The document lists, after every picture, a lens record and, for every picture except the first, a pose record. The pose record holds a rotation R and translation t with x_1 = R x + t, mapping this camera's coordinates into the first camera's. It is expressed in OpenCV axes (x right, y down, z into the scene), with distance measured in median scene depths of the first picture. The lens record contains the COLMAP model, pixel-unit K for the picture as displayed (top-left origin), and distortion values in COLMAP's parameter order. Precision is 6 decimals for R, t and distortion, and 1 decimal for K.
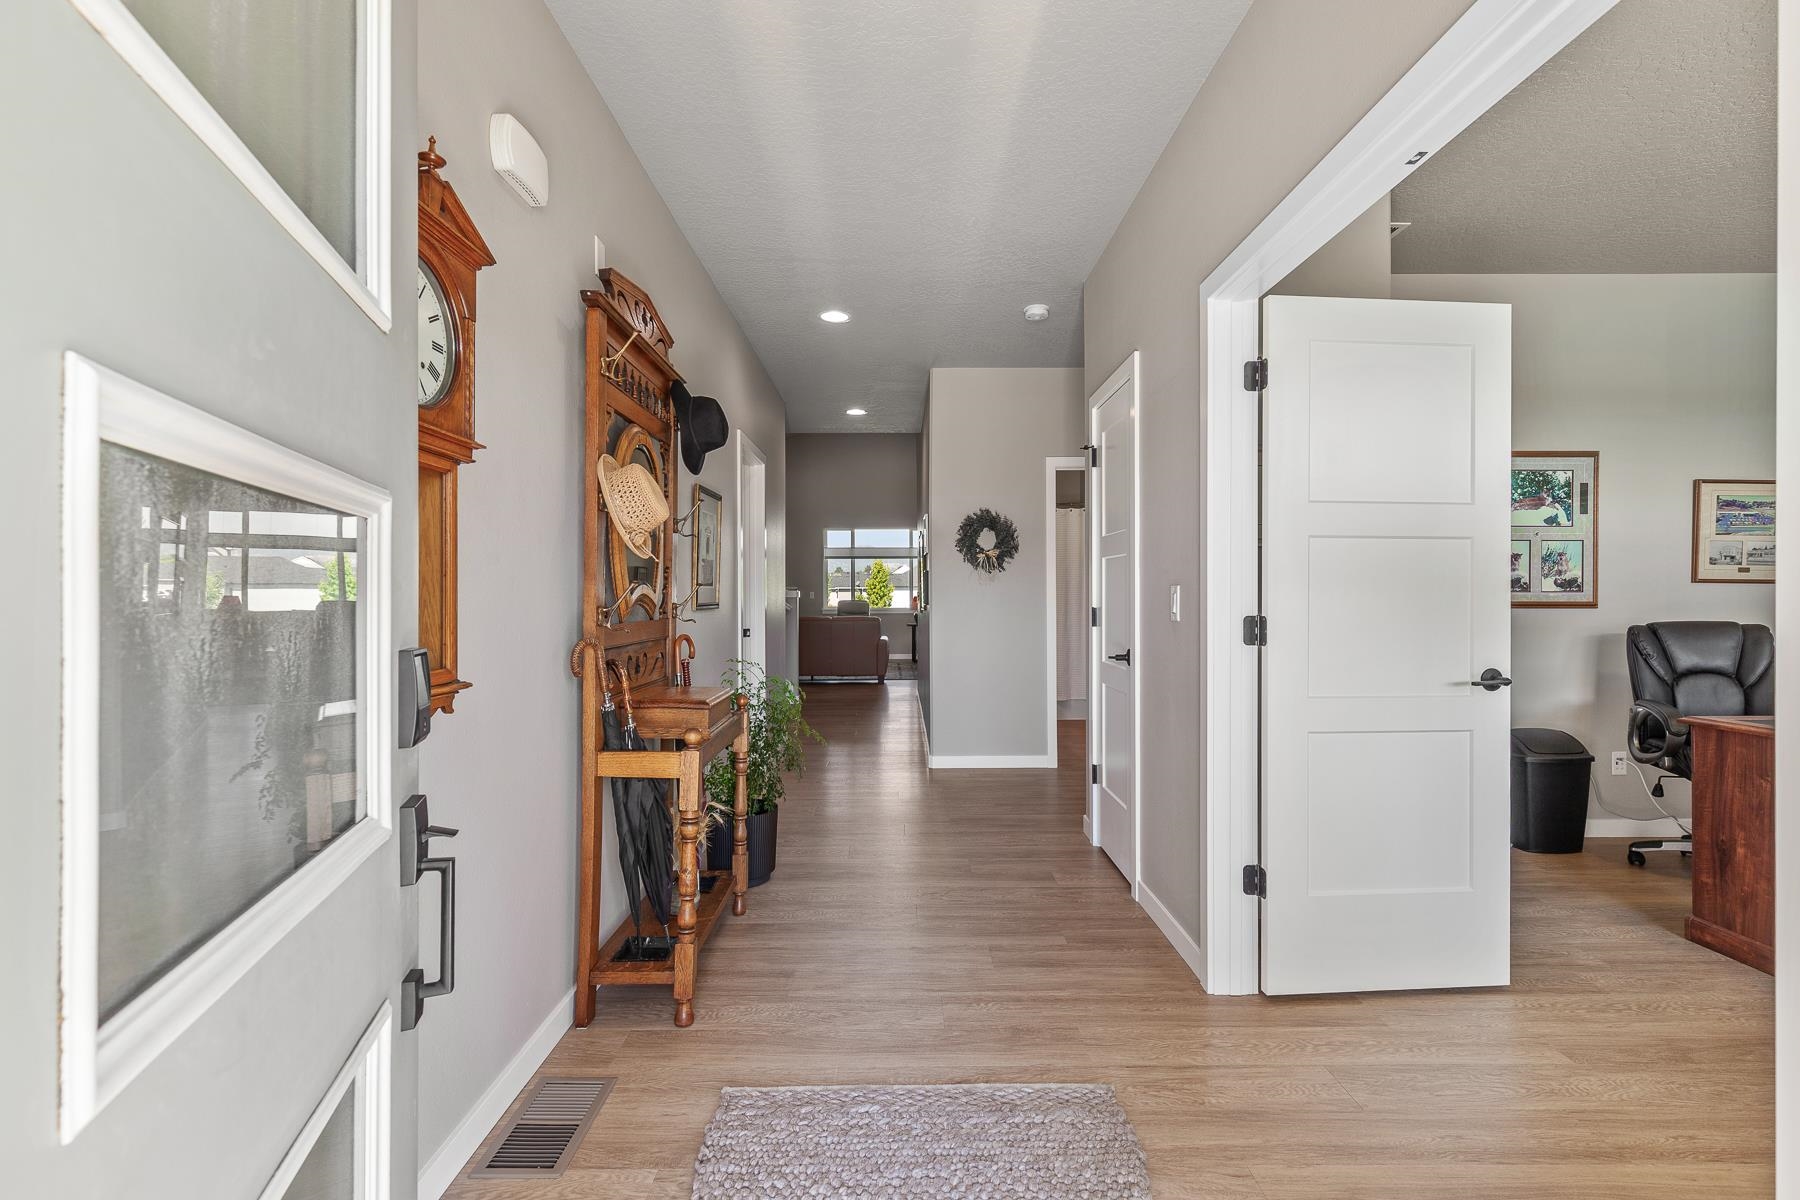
lens RADIAL K [[808.2, 0, 903.0], [0, 808.2, 592.7], [0, 0, 1]] dist [0.002301, 0.000258]
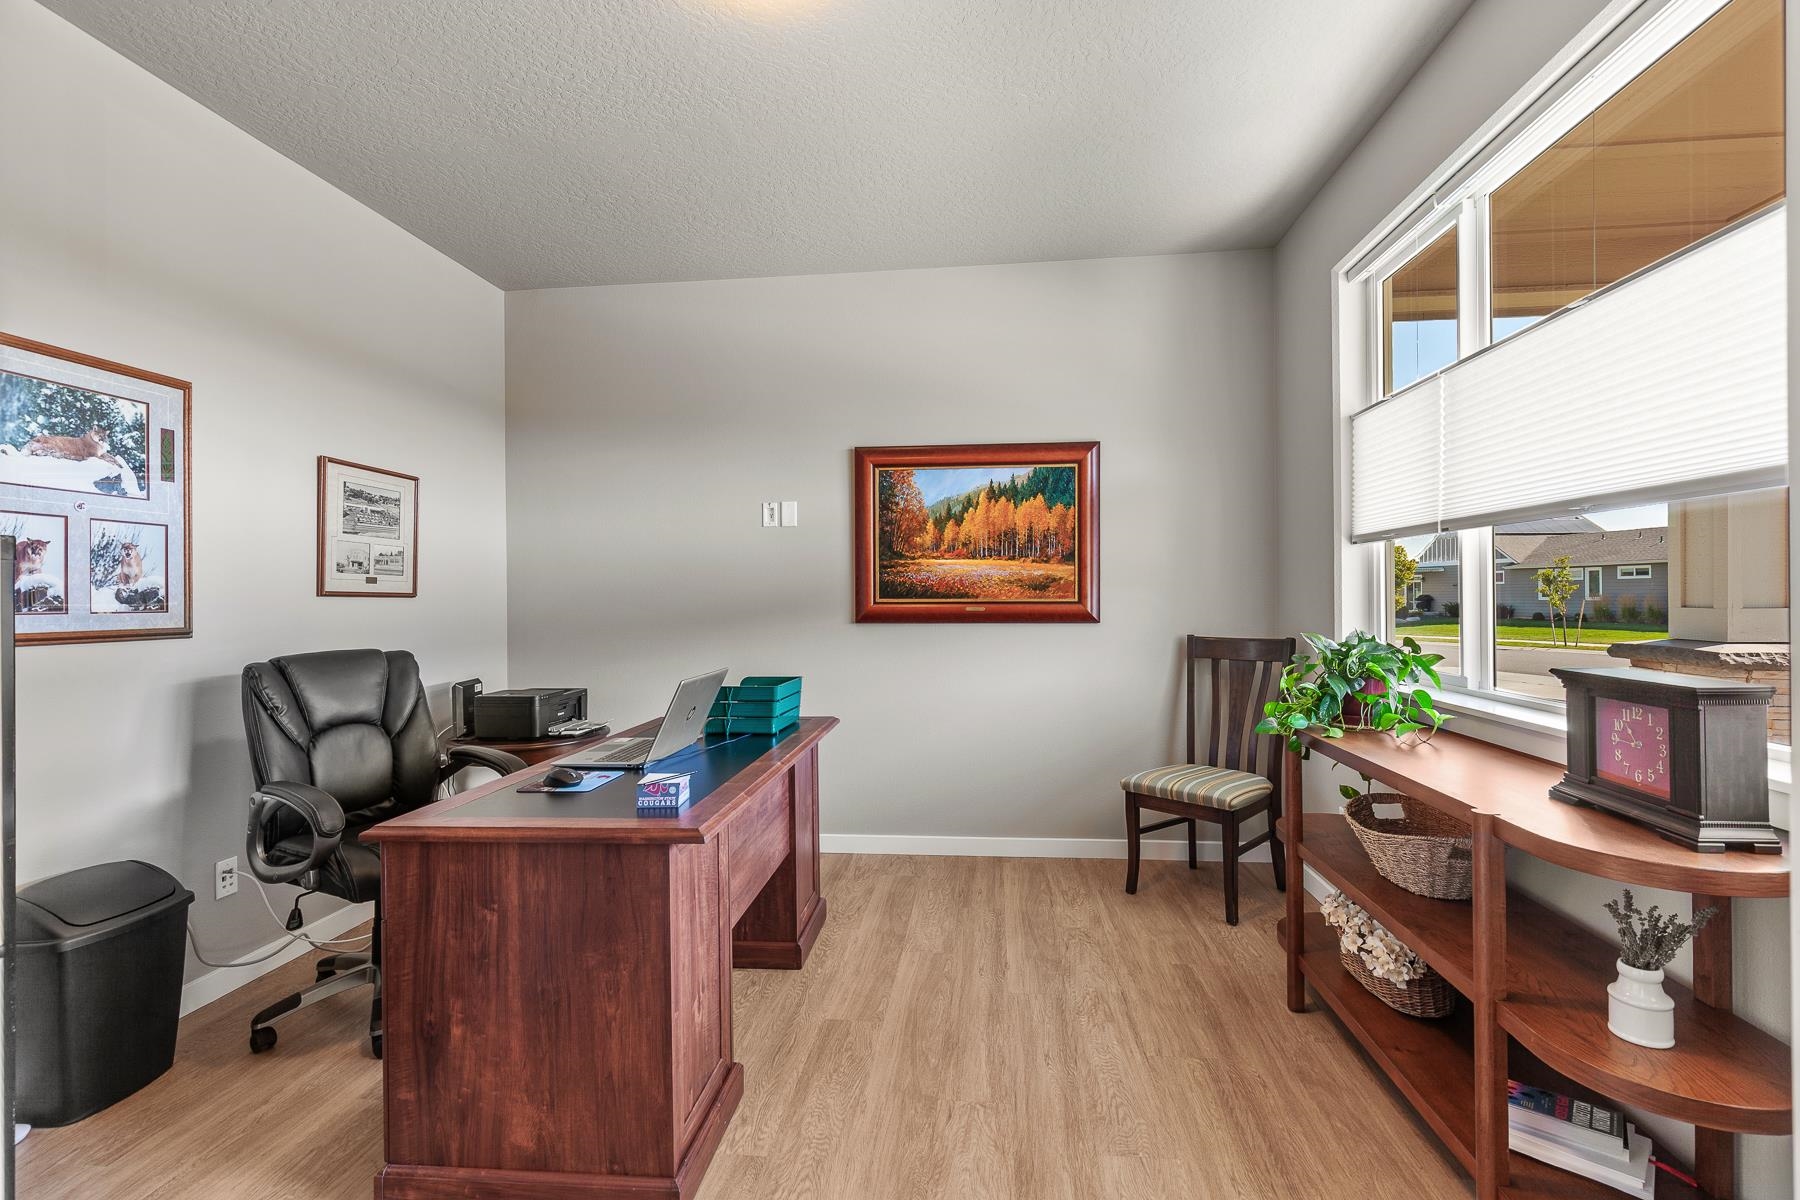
lens RADIAL K [[811.9, 0, 902.3], [0, 811.9, 596.2], [0, 0, 1]] dist [0.000357, 0.000292]
pose [[0.113153, -0.000243, 0.993578, 0.308686], [0.011912, 0.999928, -0.001112, -0.005279], [-0.993506, 0.011961, 0.113148, 0.397138]]
